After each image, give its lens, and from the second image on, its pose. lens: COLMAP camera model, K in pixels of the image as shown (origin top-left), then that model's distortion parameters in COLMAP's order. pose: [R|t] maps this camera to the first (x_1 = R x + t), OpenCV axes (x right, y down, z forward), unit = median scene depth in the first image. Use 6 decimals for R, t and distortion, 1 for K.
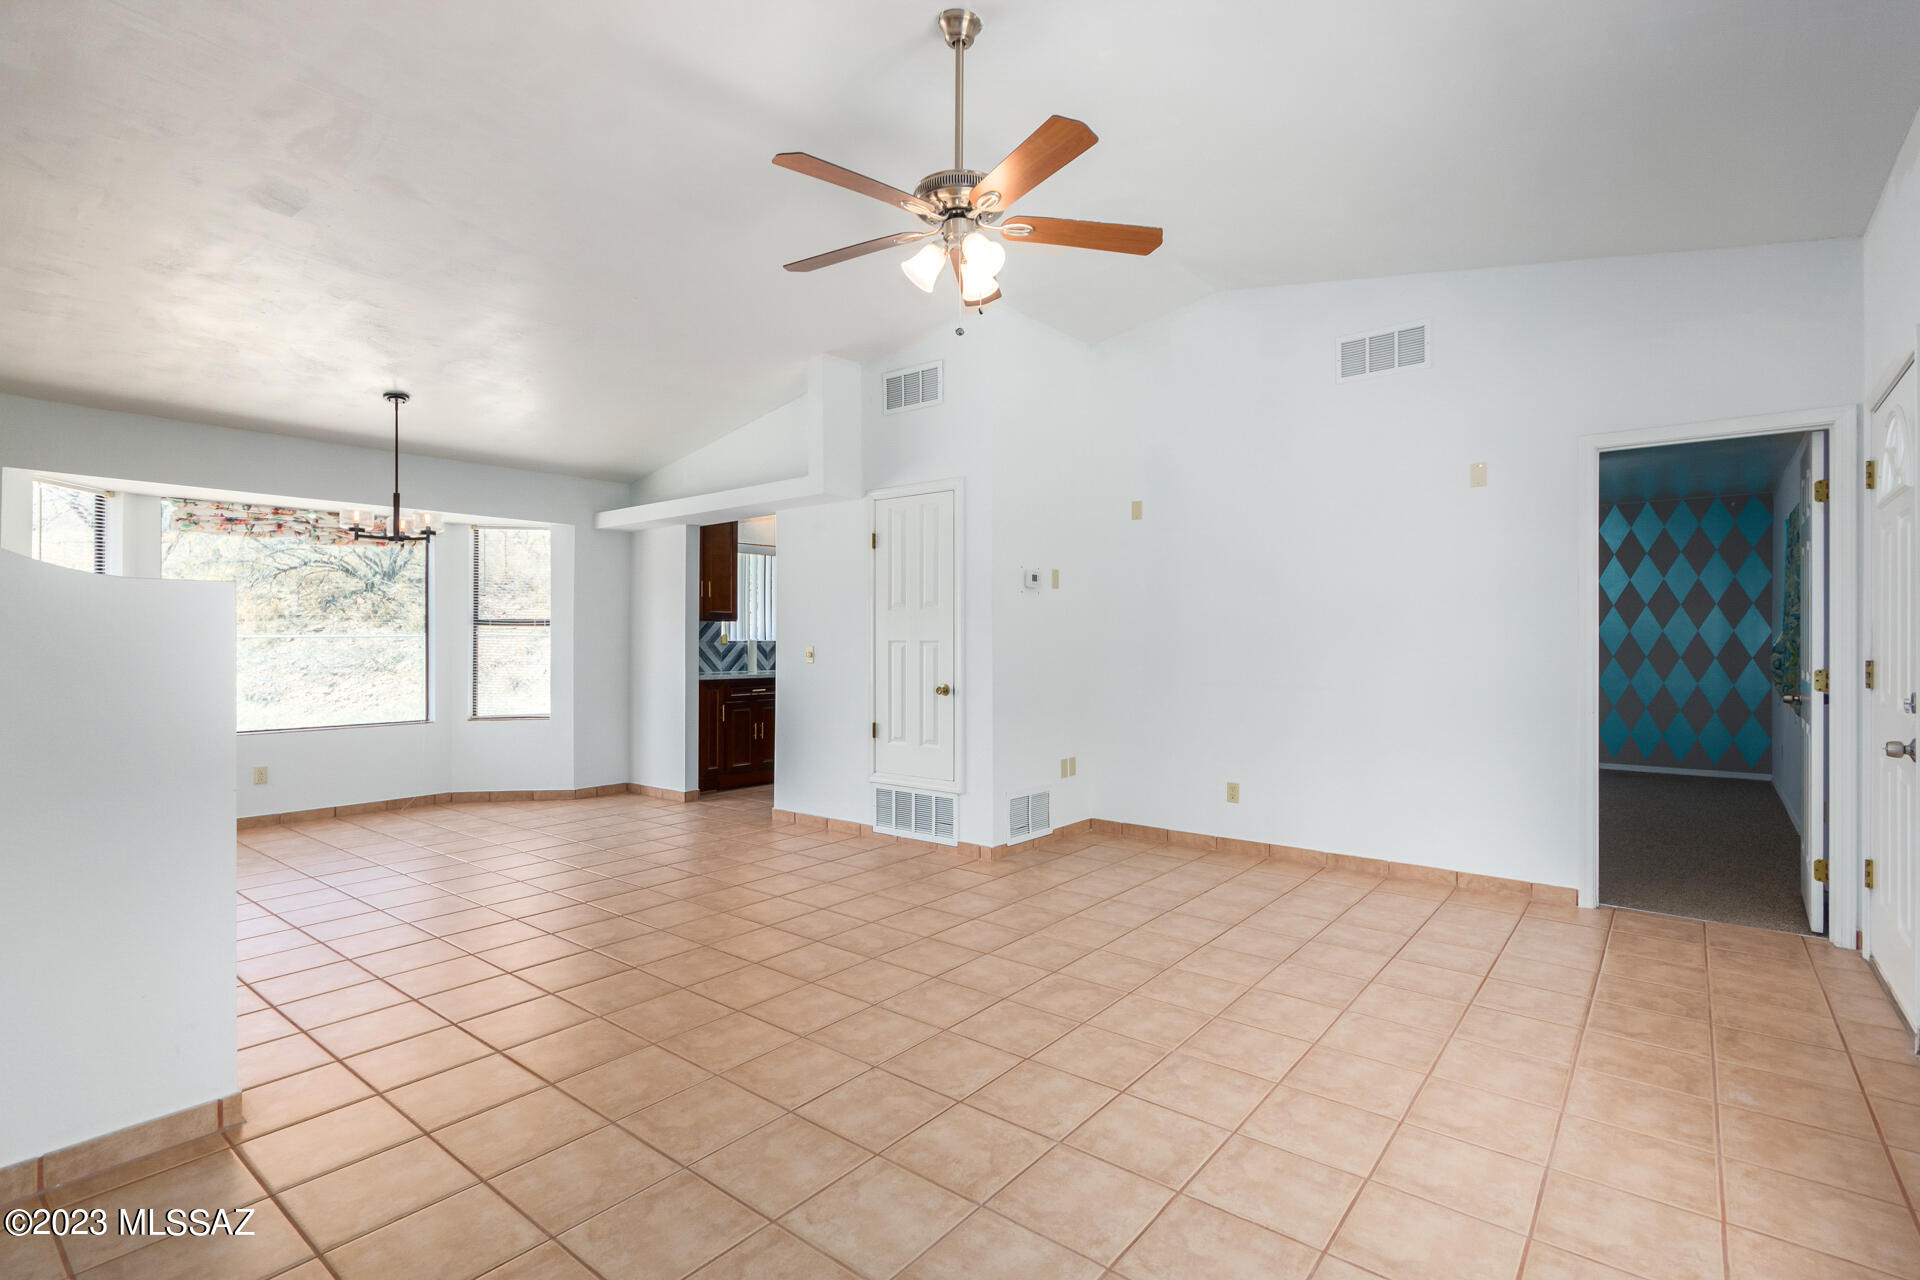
lens RADIAL K [[908.6, 0, 955.6], [0, 908.6, 634.2], [0, 0, 1]] dist [0.010446, -0.002202]
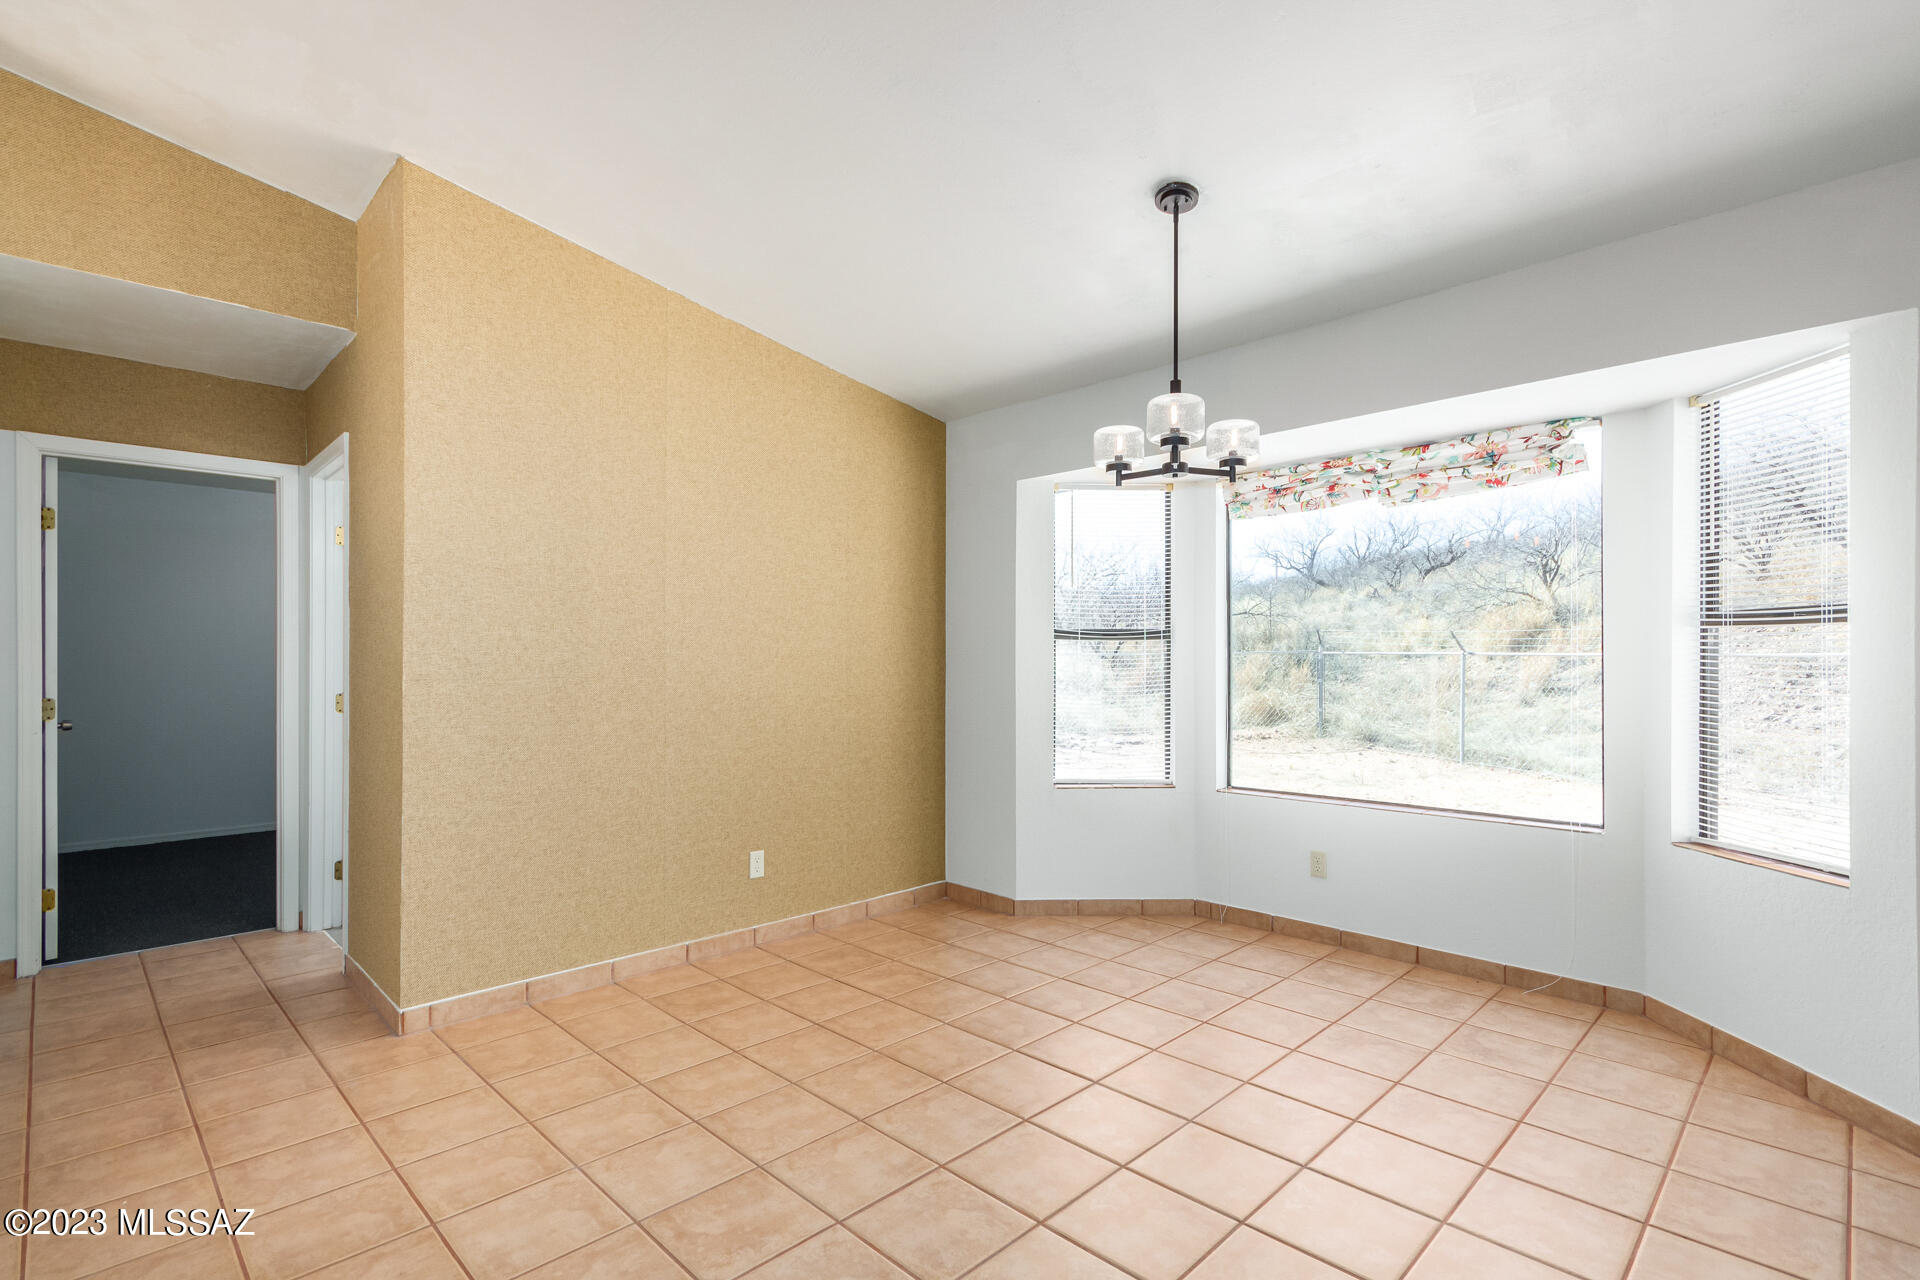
lens RADIAL K [[908.6, 0, 1002.7], [0, 908.6, 660.9], [0, 0, 1]] dist [0.010446, -0.002202]
pose [[-0.075081, 0.000148, -0.997177, -0.092224], [0.006872, 0.999976, -0.000369, 0.004632], [0.997154, -0.006880, -0.075080, 0.945357]]
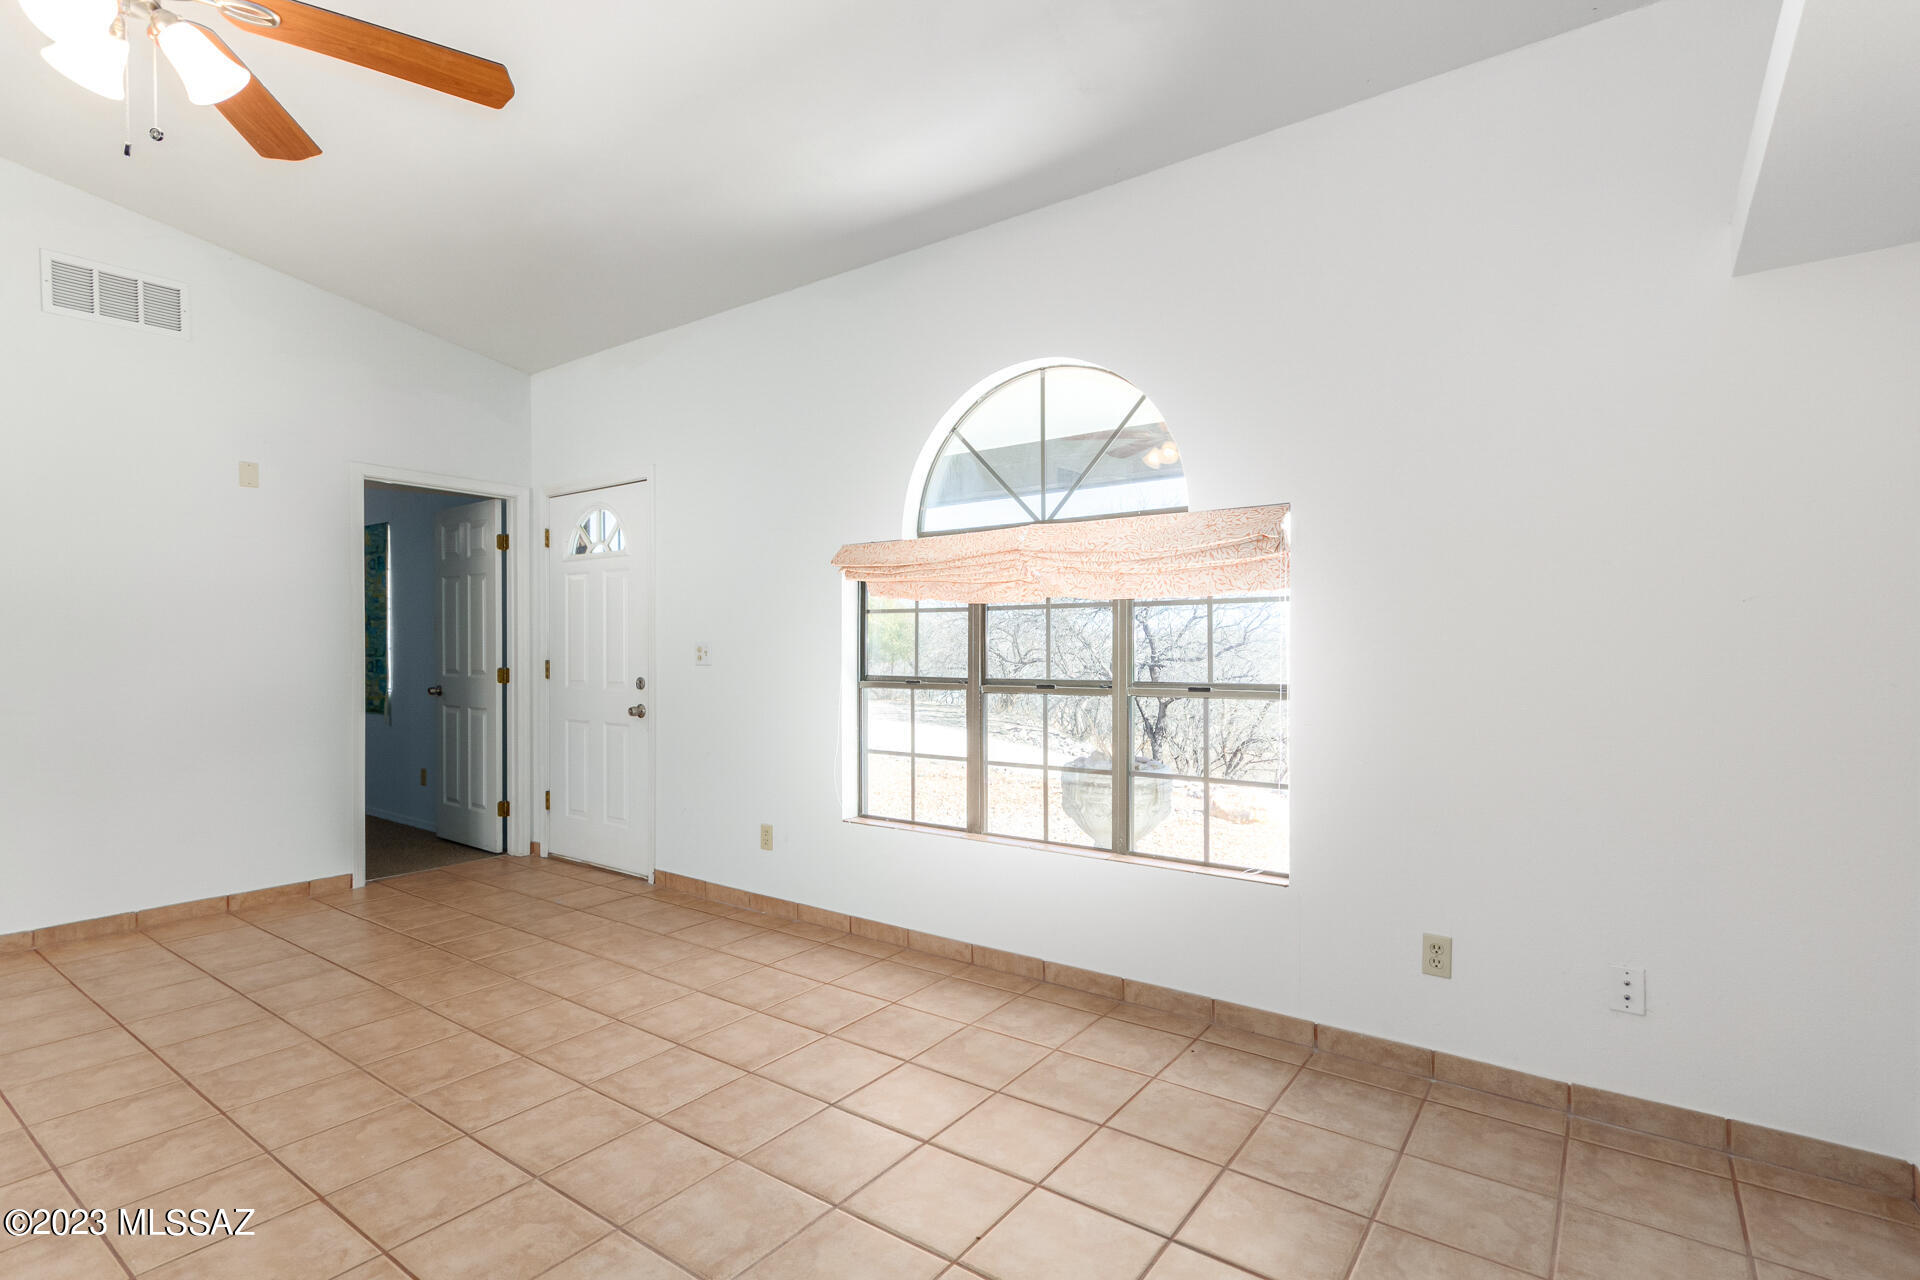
lens RADIAL K [[908.6, 0, 972.1], [0, 908.6, 647.0], [0, 0, 1]] dist [0.010446, -0.002202]
pose [[-0.053826, -0.002793, 0.998546, -0.363637], [-0.004577, 0.999986, 0.002550, 0.002542], [-0.998540, -0.004433, -0.053838, 0.258756]]
